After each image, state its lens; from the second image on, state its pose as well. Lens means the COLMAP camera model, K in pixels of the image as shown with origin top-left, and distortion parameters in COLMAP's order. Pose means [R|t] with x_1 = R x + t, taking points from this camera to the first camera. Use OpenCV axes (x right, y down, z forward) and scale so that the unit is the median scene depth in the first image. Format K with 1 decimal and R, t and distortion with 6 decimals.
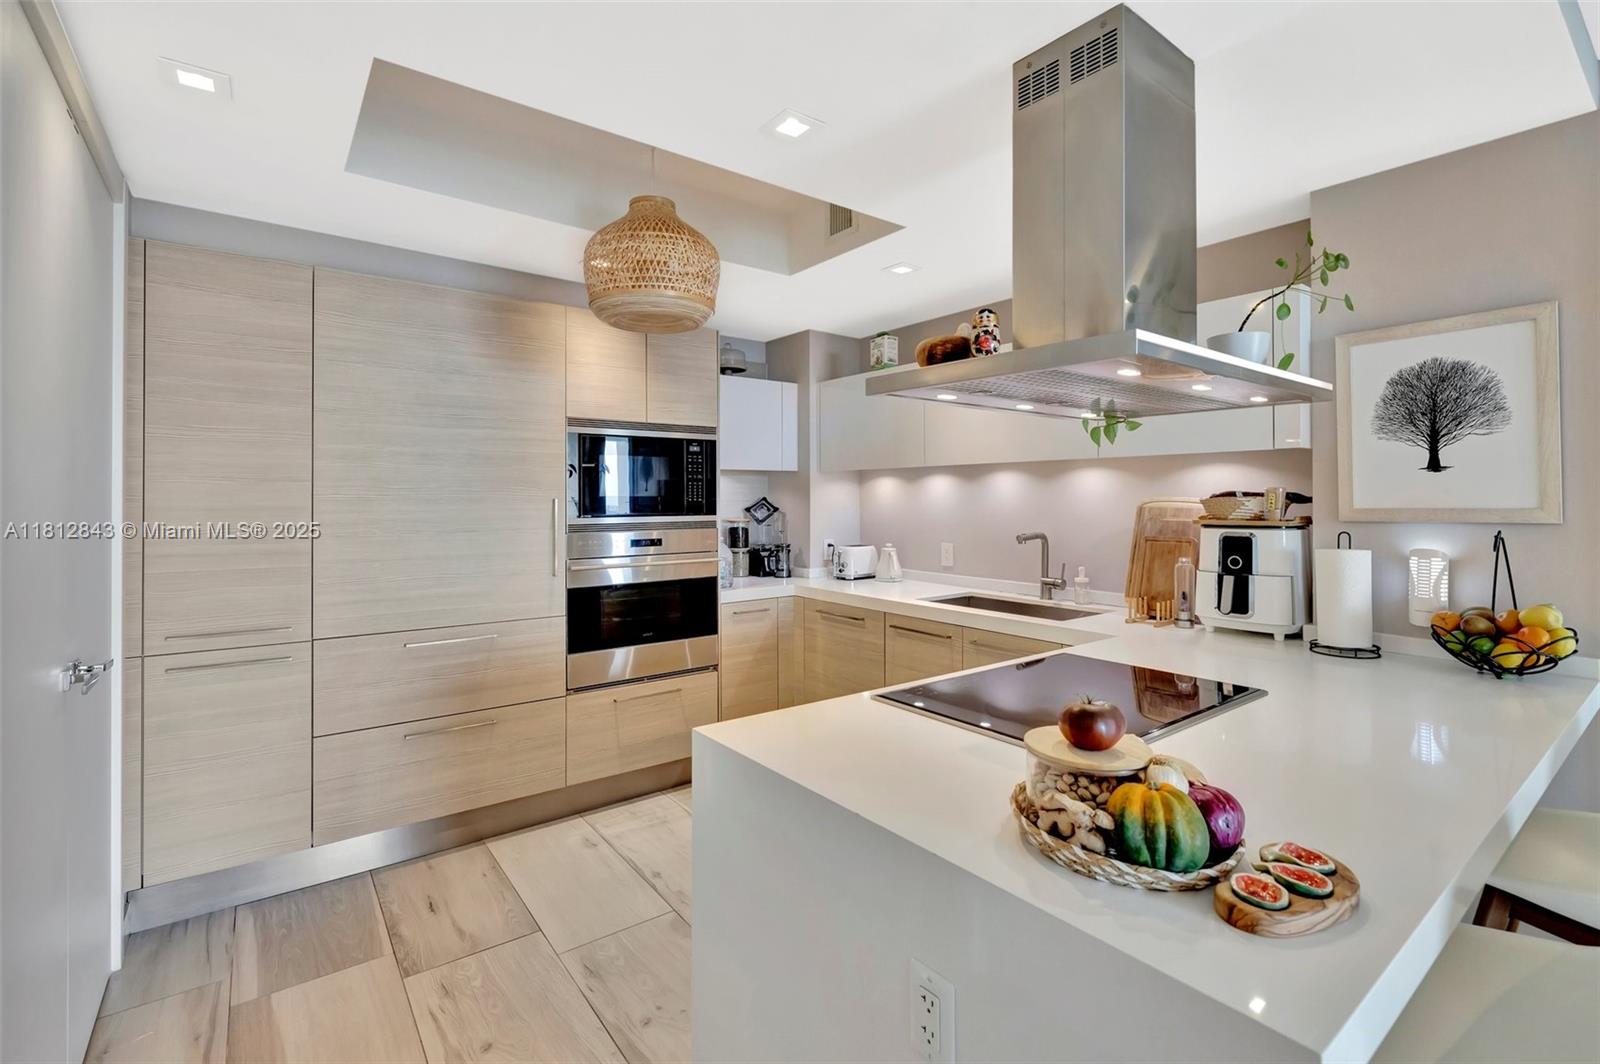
lens RADIAL K [[718.0, 0, 797.6], [0, 718.0, 485.3], [0, 0, 1]] dist [0.000298, -0.000010]
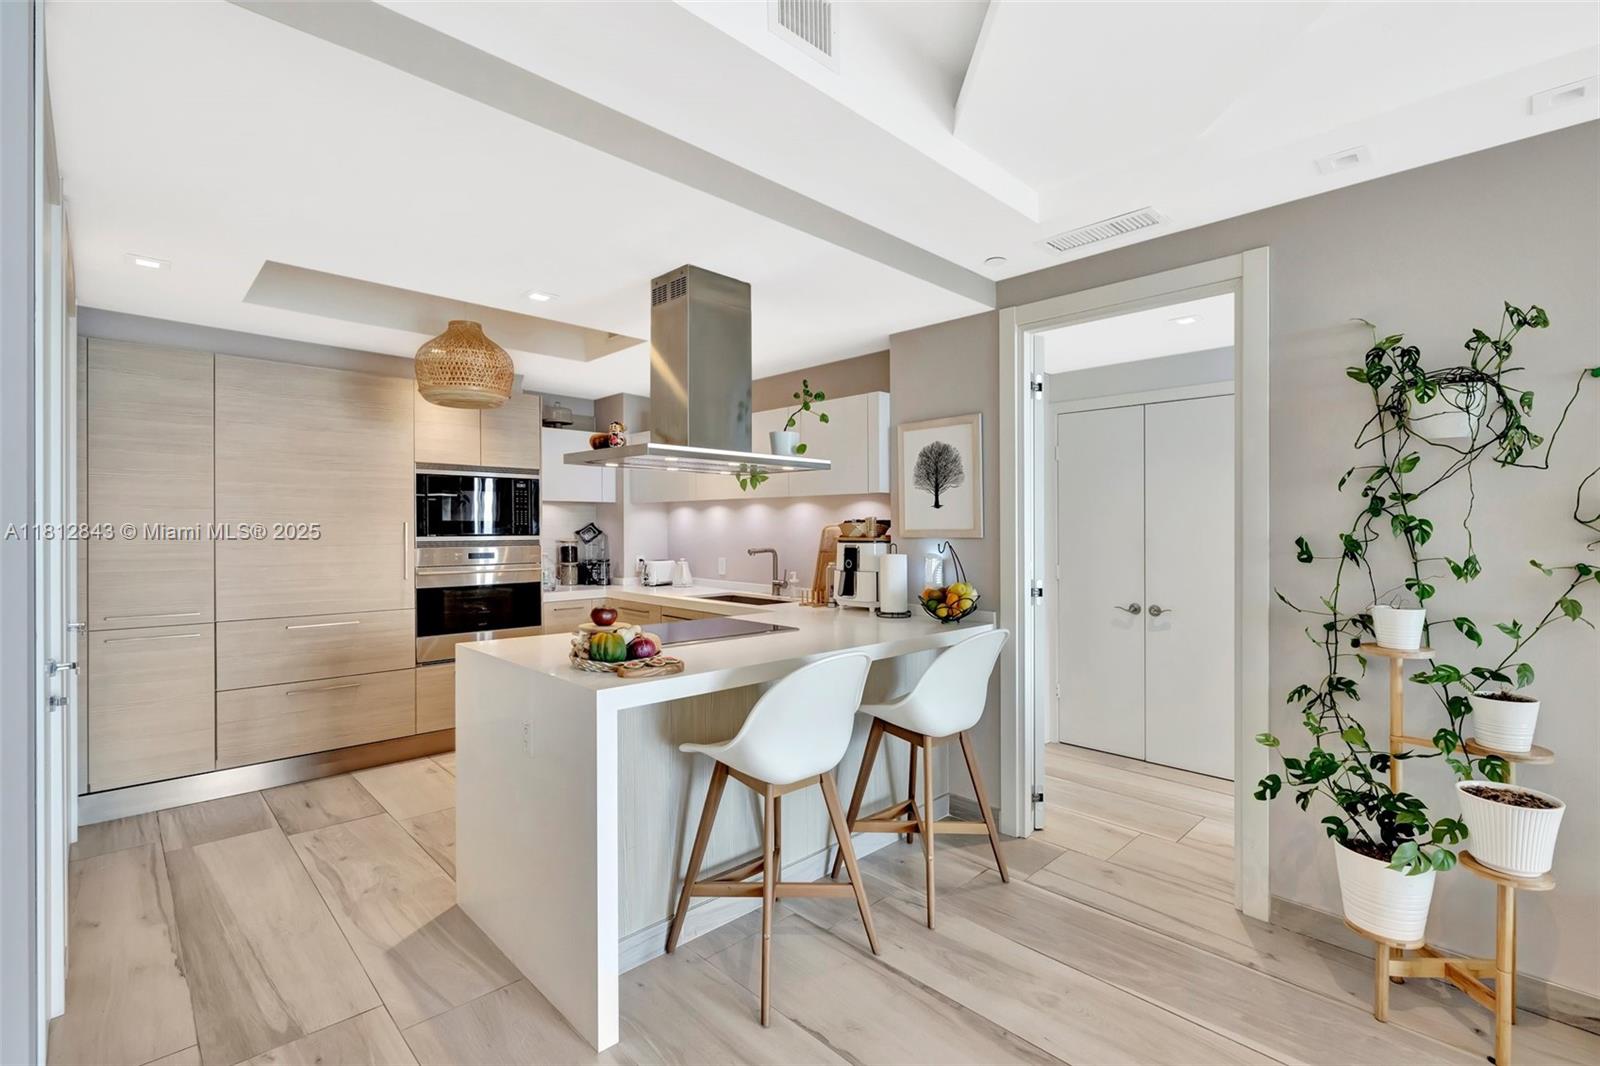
lens RADIAL K [[719.1, 0, 807.2], [0, 719.1, 519.4], [0, 0, 1]] dist [-0.005623, 0.000061]
pose [[0.992172, 0.004867, 0.124784, 0.301974], [-0.005833, 0.999956, 0.007379, -0.002404], [-0.124742, -0.008049, 0.992157, -0.541593]]
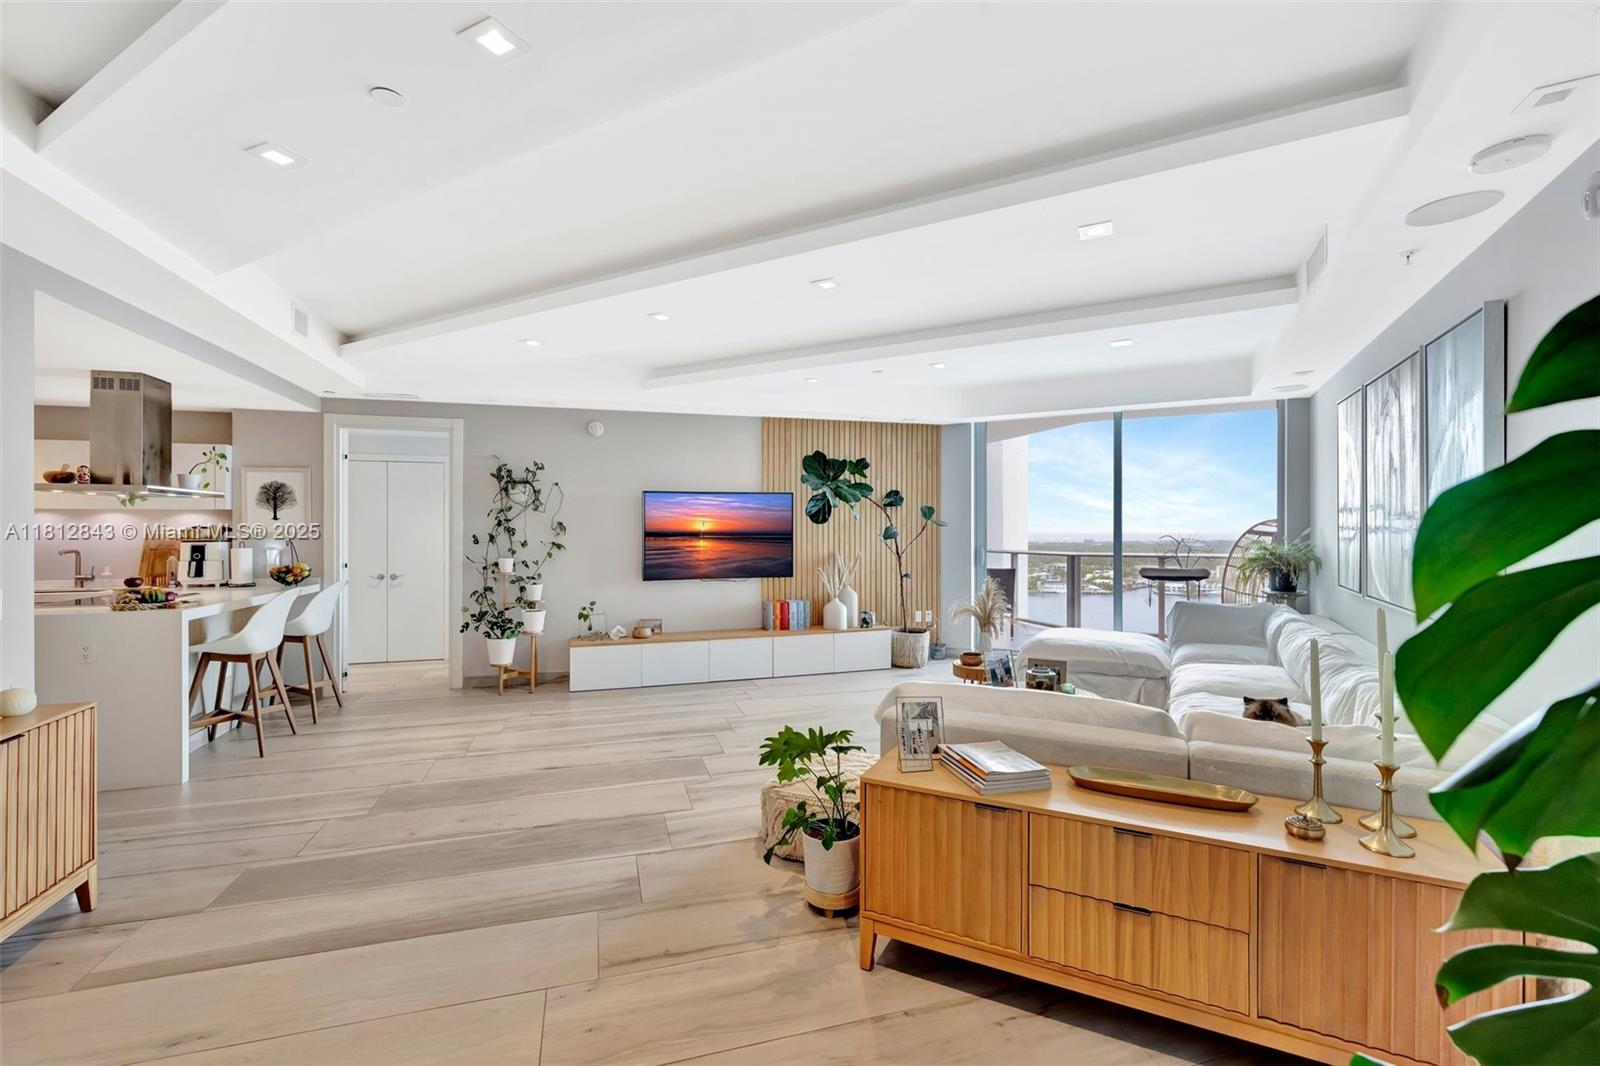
lens RADIAL K [[685.9, 0, 800.0], [0, 685.9, 533.0], [0, 0, 1]] dist [0.002149, 0.000199]
pose [[0.355660, -0.005459, 0.934600, -0.771019], [-0.016470, 0.999791, 0.012107, -0.028651], [-0.934470, -0.019699, 0.355495, -1.598520]]
